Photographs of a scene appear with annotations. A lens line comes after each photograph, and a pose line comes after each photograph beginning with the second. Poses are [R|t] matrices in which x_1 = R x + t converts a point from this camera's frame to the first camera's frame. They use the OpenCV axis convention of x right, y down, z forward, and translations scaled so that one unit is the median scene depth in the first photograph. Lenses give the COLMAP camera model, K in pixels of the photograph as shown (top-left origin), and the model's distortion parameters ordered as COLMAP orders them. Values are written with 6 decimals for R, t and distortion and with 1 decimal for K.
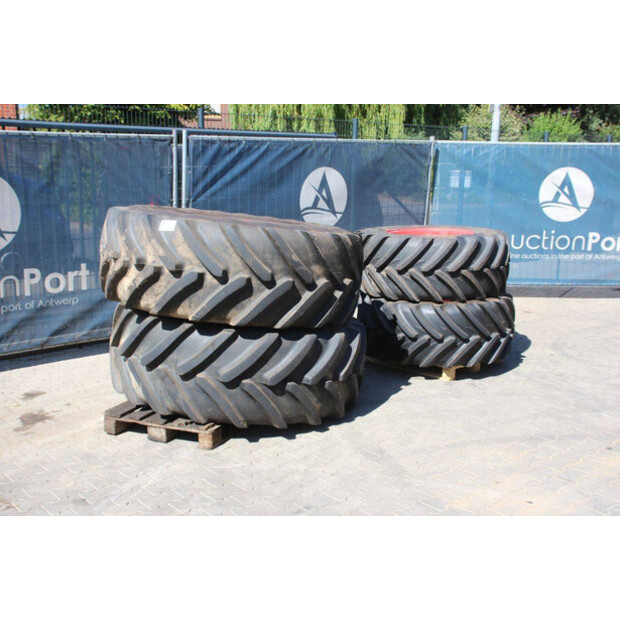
lens RADIAL K [[692.5, 0, 308.0], [0, 692.5, 310.5], [0, 0, 1]] dist [0.010080, 0.000000]
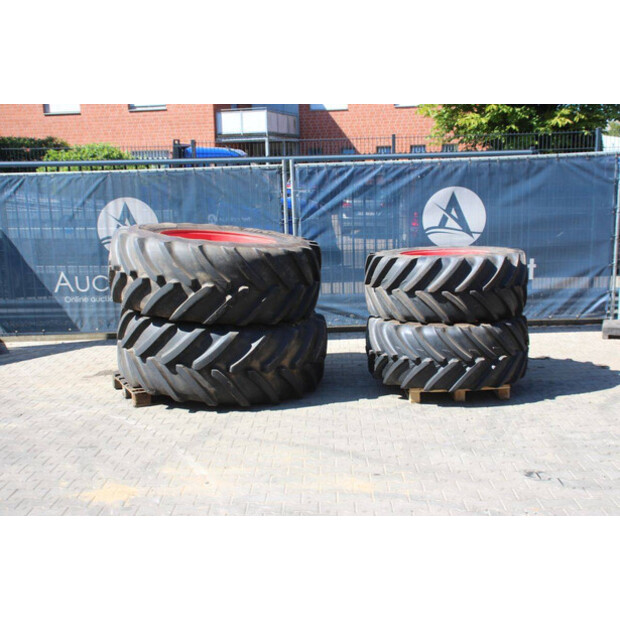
lens RADIAL K [[736.8, 0, 314.6], [0, 736.8, 309.9], [0, 0, 1]] dist [0.034672, 0.000000]
pose [[0.768803, 0.081343, -0.634291, 0.758071], [-0.103985, 0.994578, 0.001510, -0.016775], [0.630974, 0.064796, 0.773093, 0.092338]]
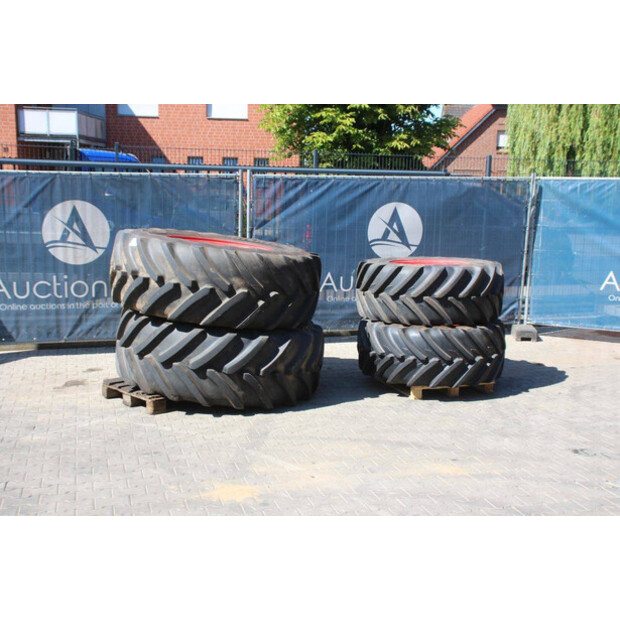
lens RADIAL K [[736.8, 0, 310.8], [0, 736.8, 326.8], [0, 0, 1]] dist [0.034672, 0.000000]
pose [[0.916507, 0.077737, -0.392393, 0.501402], [-0.093183, 0.995439, -0.020440, 0.028210], [0.389015, 0.055298, 0.919570, -0.126075]]
